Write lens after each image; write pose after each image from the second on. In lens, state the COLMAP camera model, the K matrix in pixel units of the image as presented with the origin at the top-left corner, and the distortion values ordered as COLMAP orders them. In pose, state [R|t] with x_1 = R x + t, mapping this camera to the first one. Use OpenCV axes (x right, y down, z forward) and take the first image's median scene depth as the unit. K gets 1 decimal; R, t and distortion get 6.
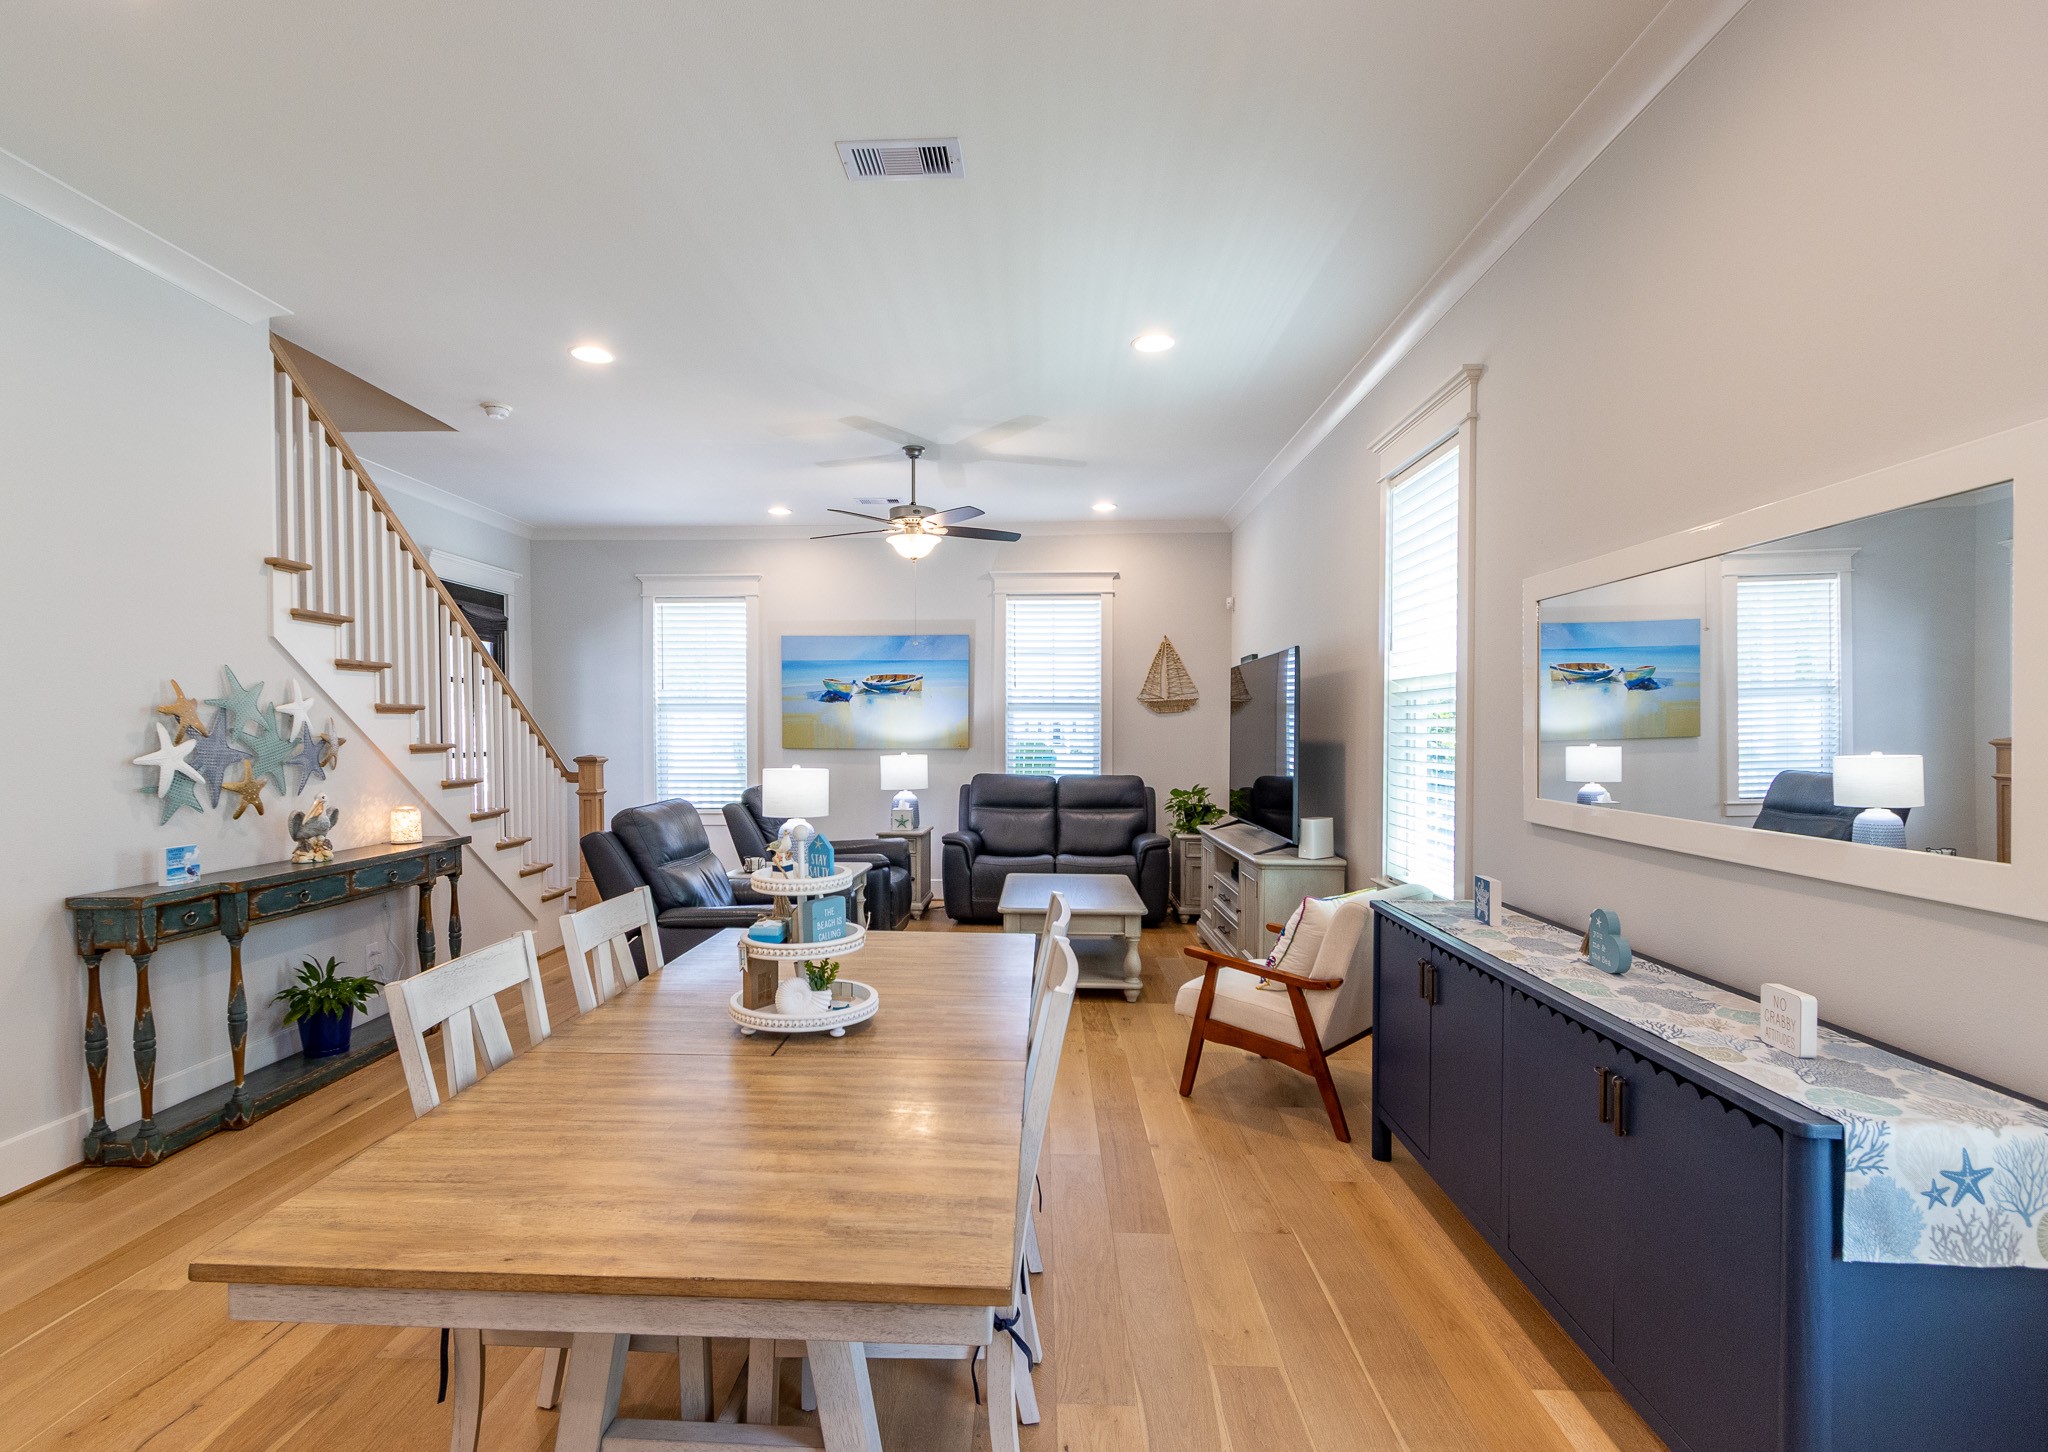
lens RADIAL K [[1001.5, 0, 985.2], [0, 1001.5, 742.8], [0, 0, 1]] dist [0.002613, -0.000340]
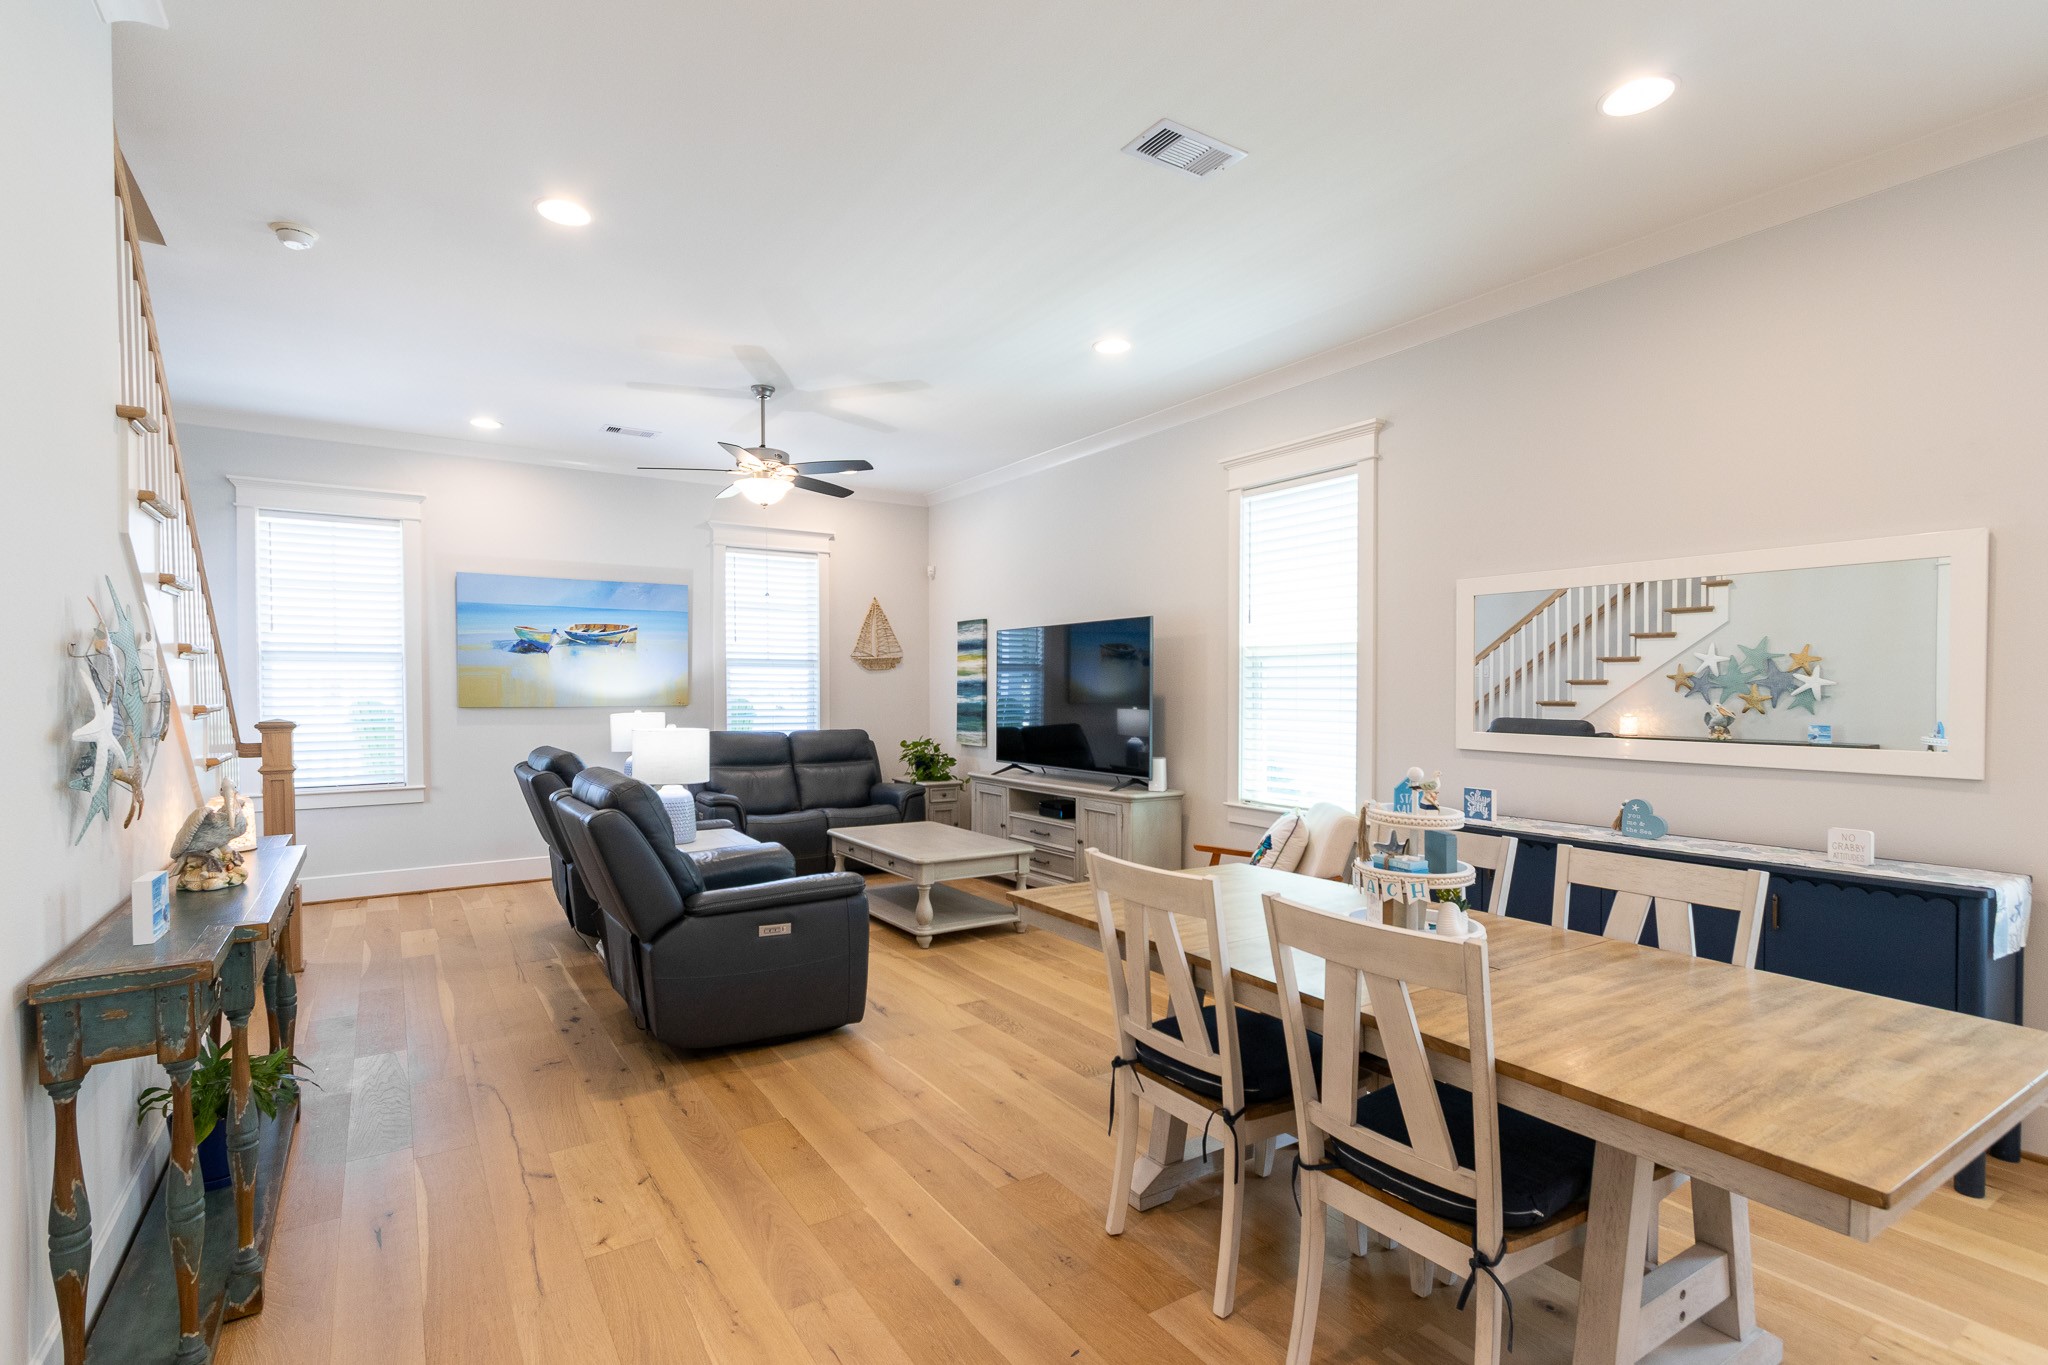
lens RADIAL K [[949.0, 0, 990.9], [0, 949.0, 697.0], [0, 0, 1]] dist [0.013545, -0.004431]
pose [[0.819358, -0.005296, 0.573257, -0.299191], [0.006882, 0.999976, -0.000599, 0.000263], [-0.573240, 0.004437, 0.819375, 0.101940]]
